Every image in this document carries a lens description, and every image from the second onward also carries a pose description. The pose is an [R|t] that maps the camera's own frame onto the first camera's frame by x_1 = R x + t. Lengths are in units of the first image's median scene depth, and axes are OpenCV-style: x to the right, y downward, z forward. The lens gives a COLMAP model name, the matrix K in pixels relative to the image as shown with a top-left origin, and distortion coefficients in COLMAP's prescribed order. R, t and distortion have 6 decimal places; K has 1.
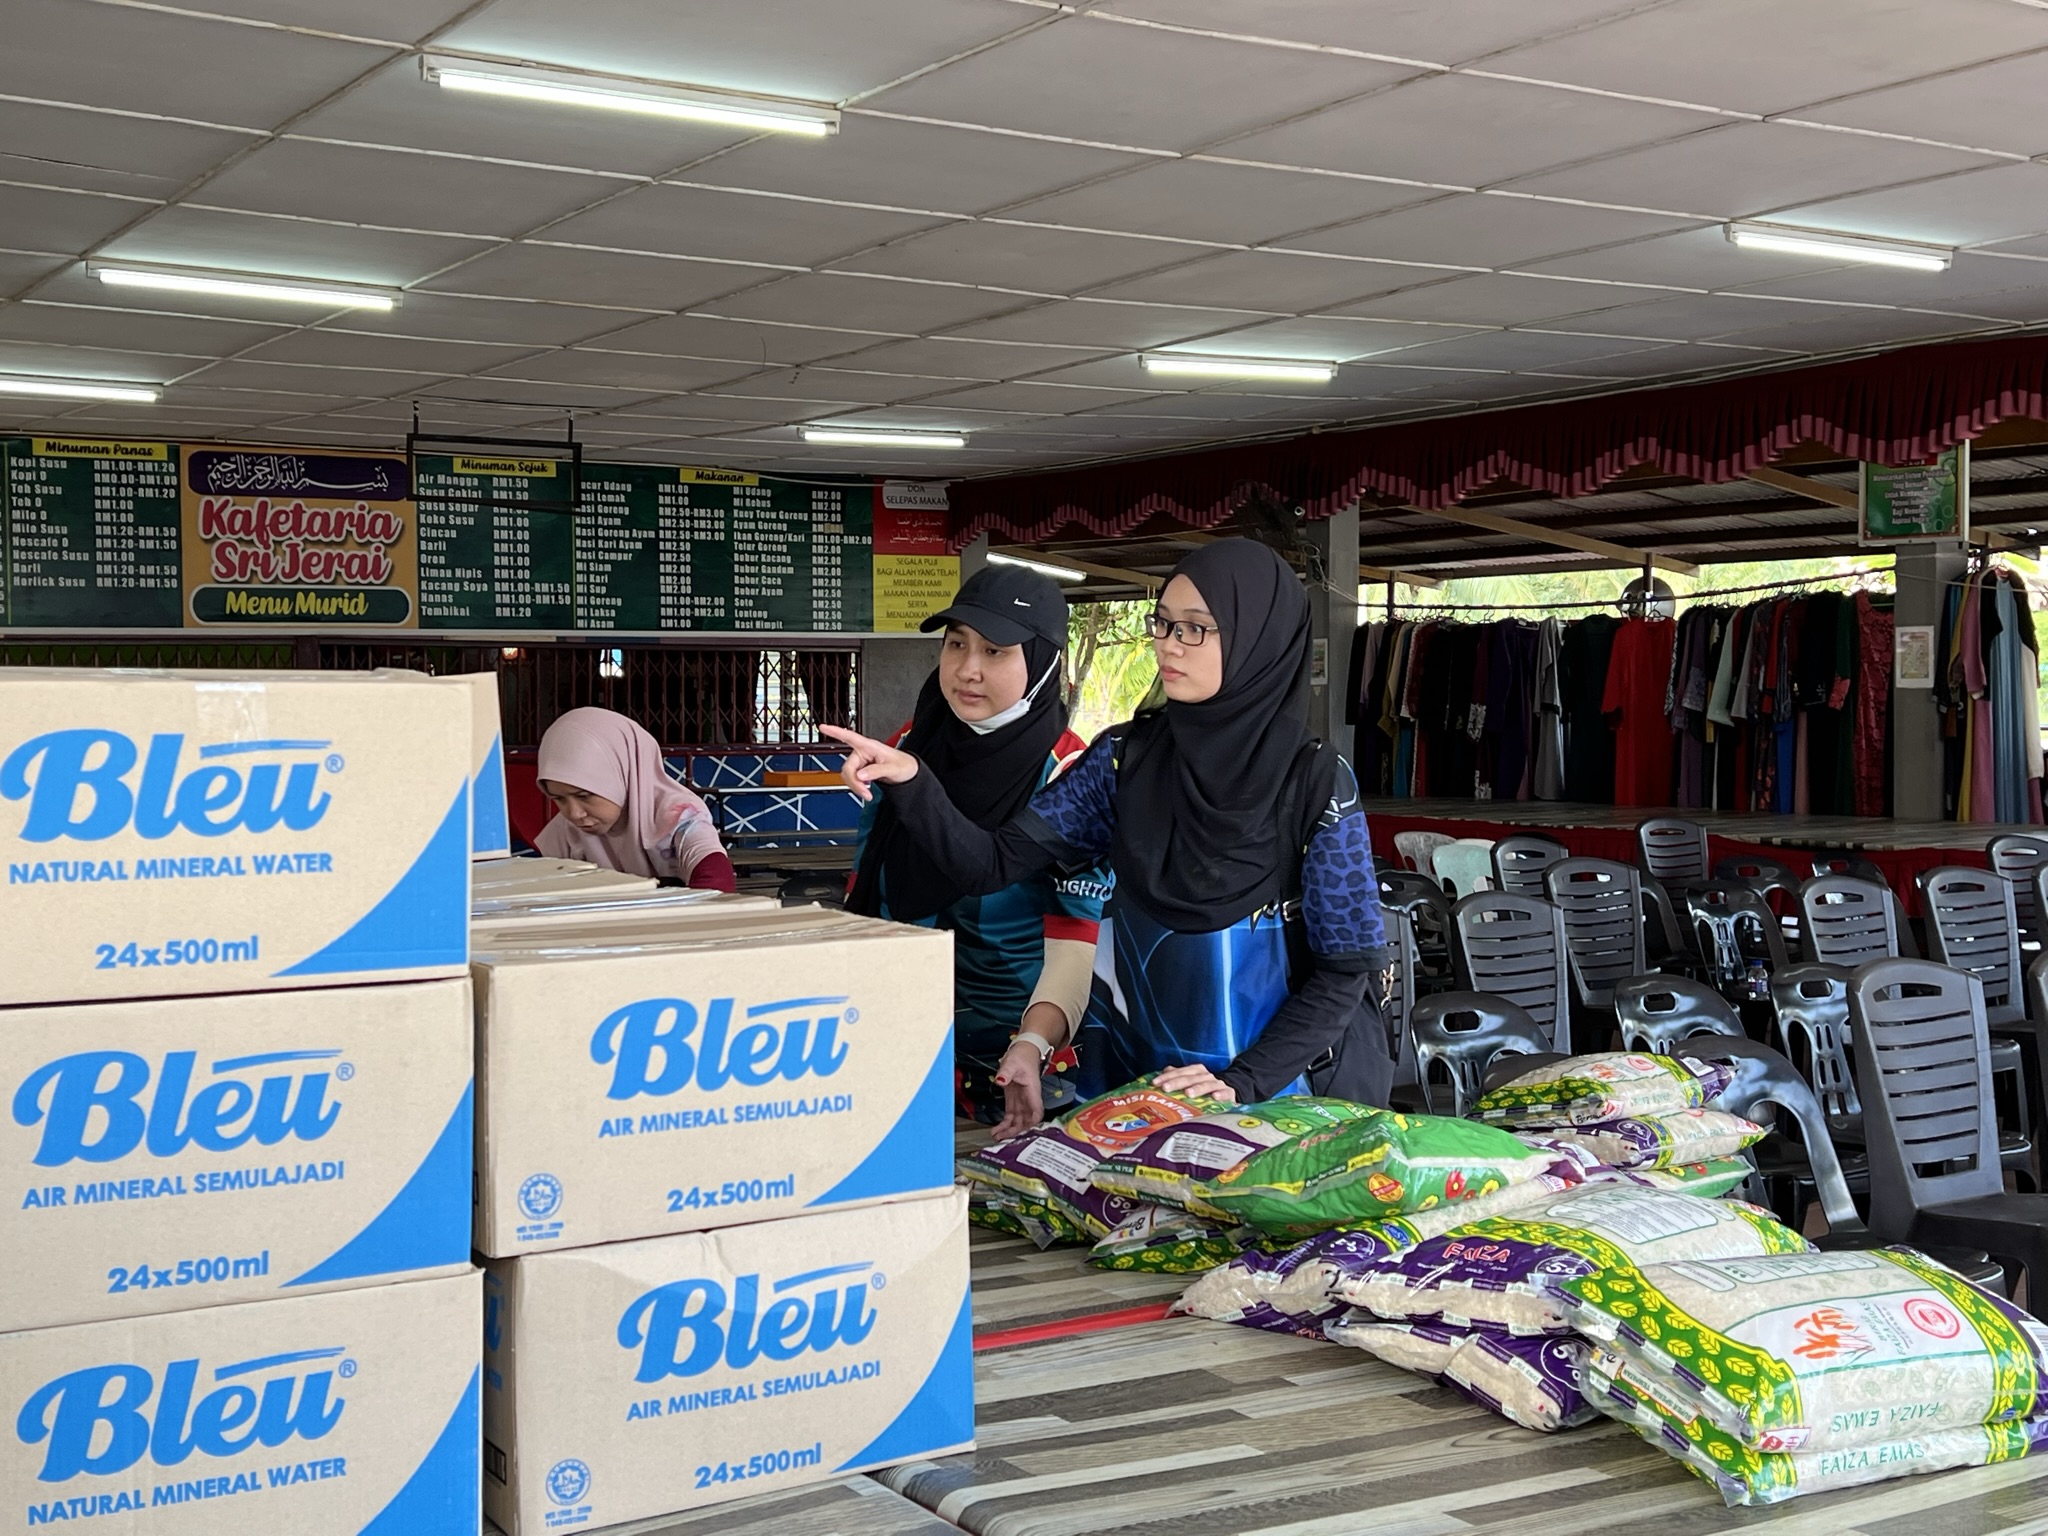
lens RADIAL K [[2628.9, 0, 997.7], [0, 2628.9, 707.0], [0, 0, 1]] dist [0.160121, -0.343841]
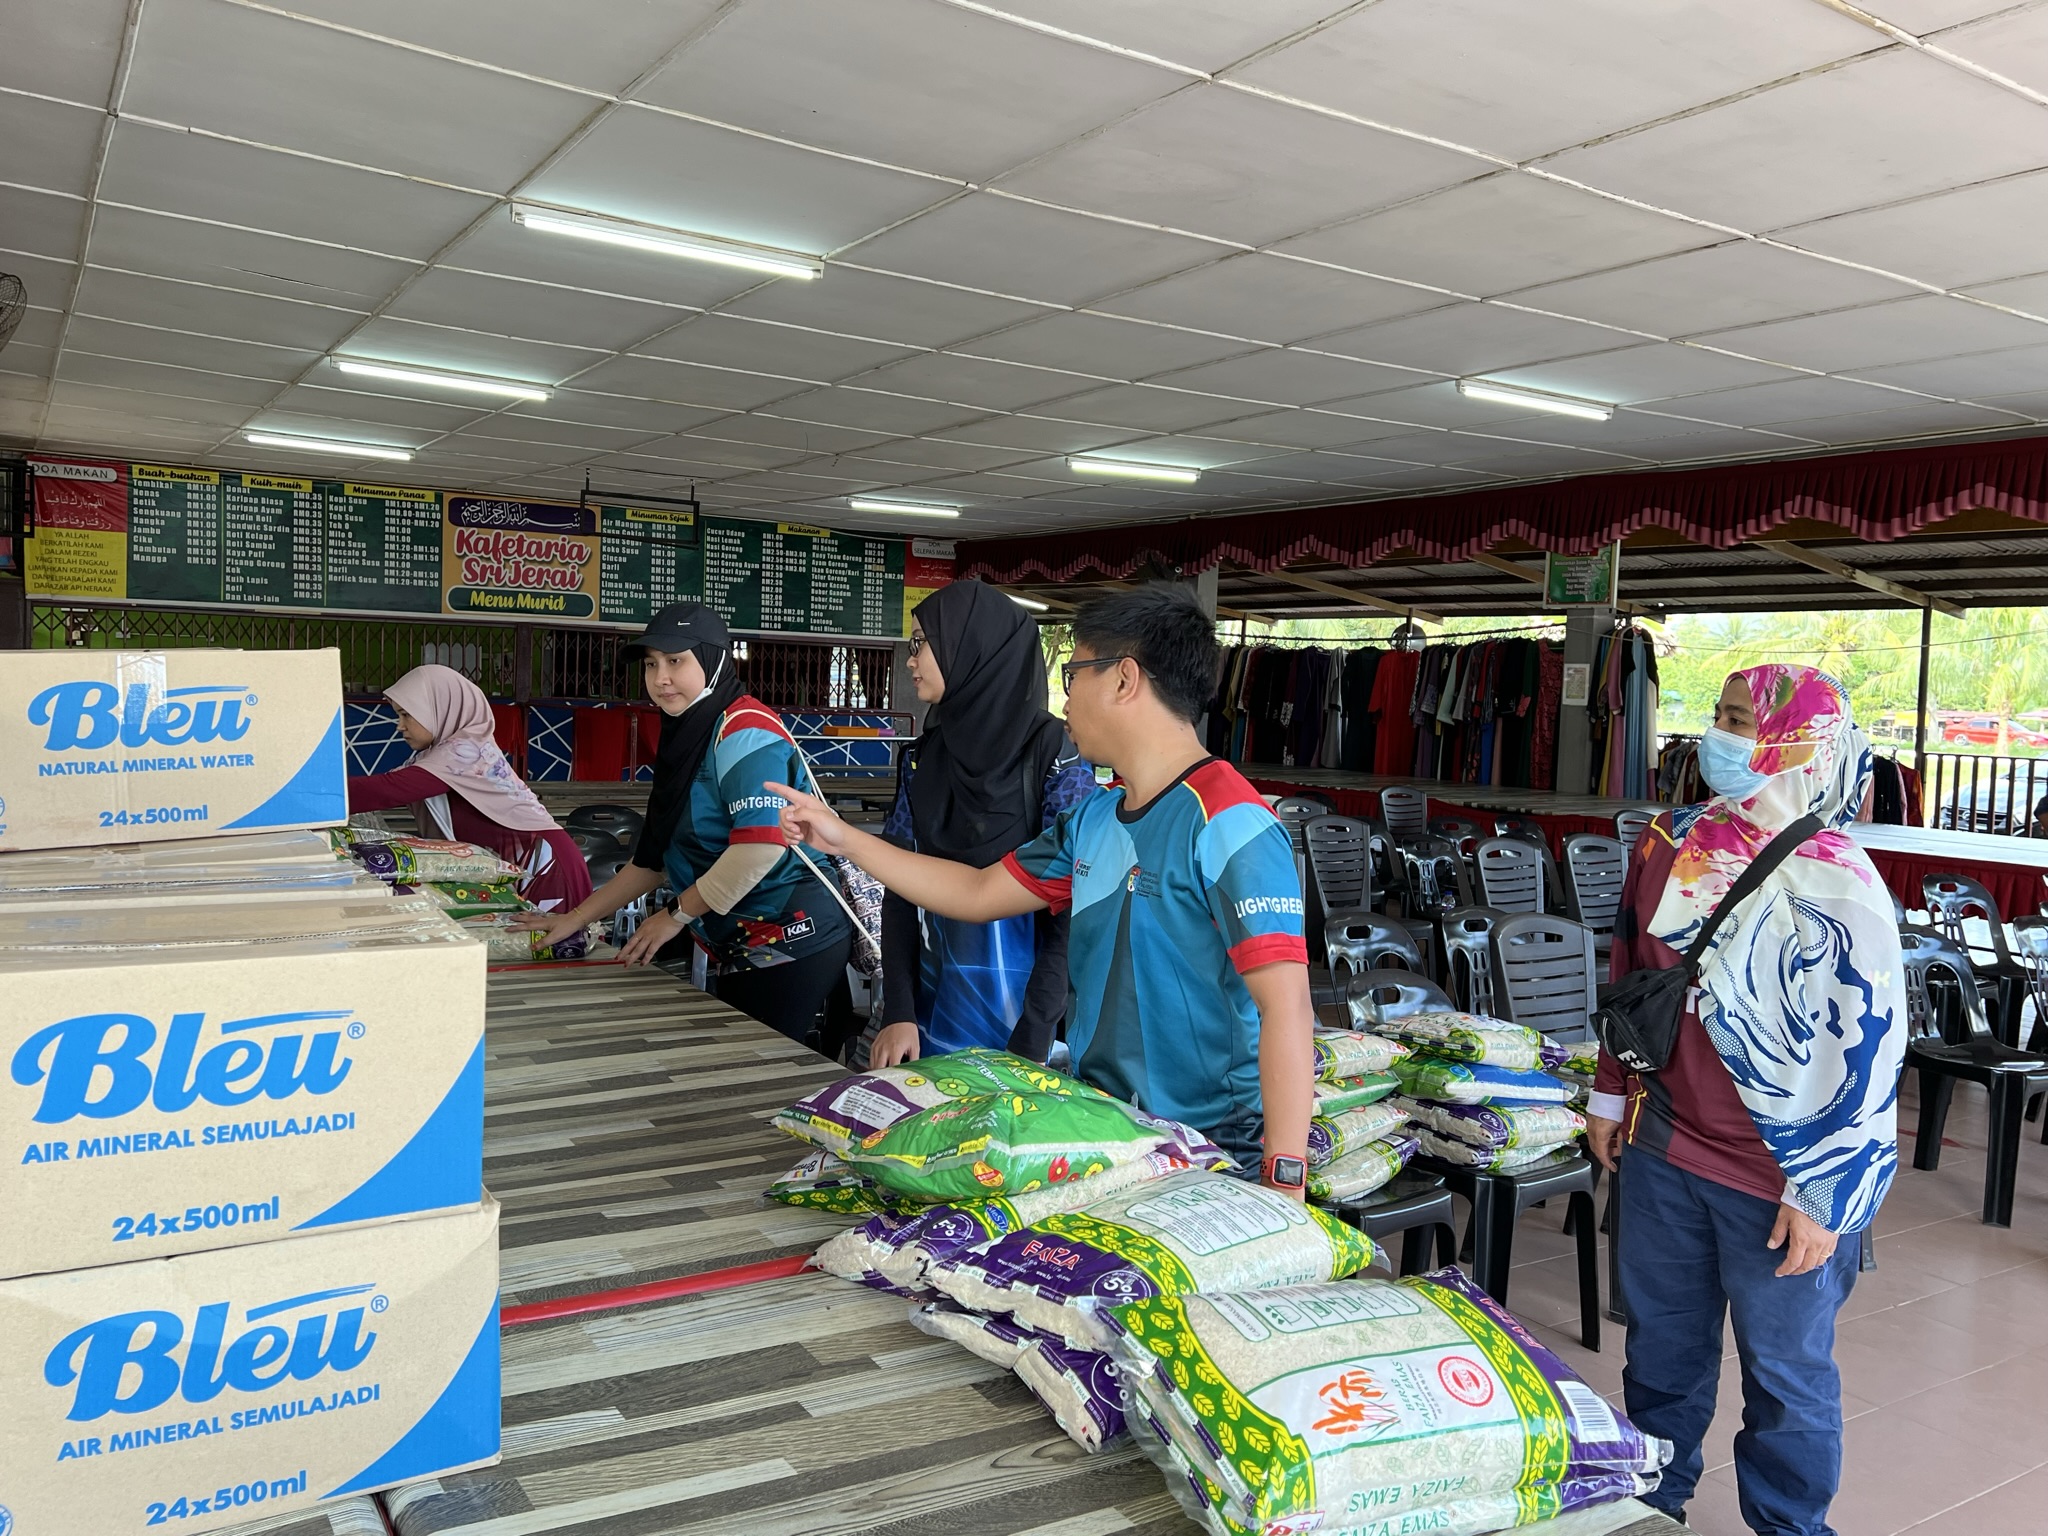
lens RADIAL K [[1640.0, 0, 1012.4], [0, 1640.0, 733.3], [0, 0, 1]] dist [0.100421, -0.142452]
pose [[0.998999, 0.044709, -0.001304, 0.041870], [-0.044656, 0.998618, 0.027716, -0.004004], [0.002541, -0.027630, 0.999615, 0.095824]]
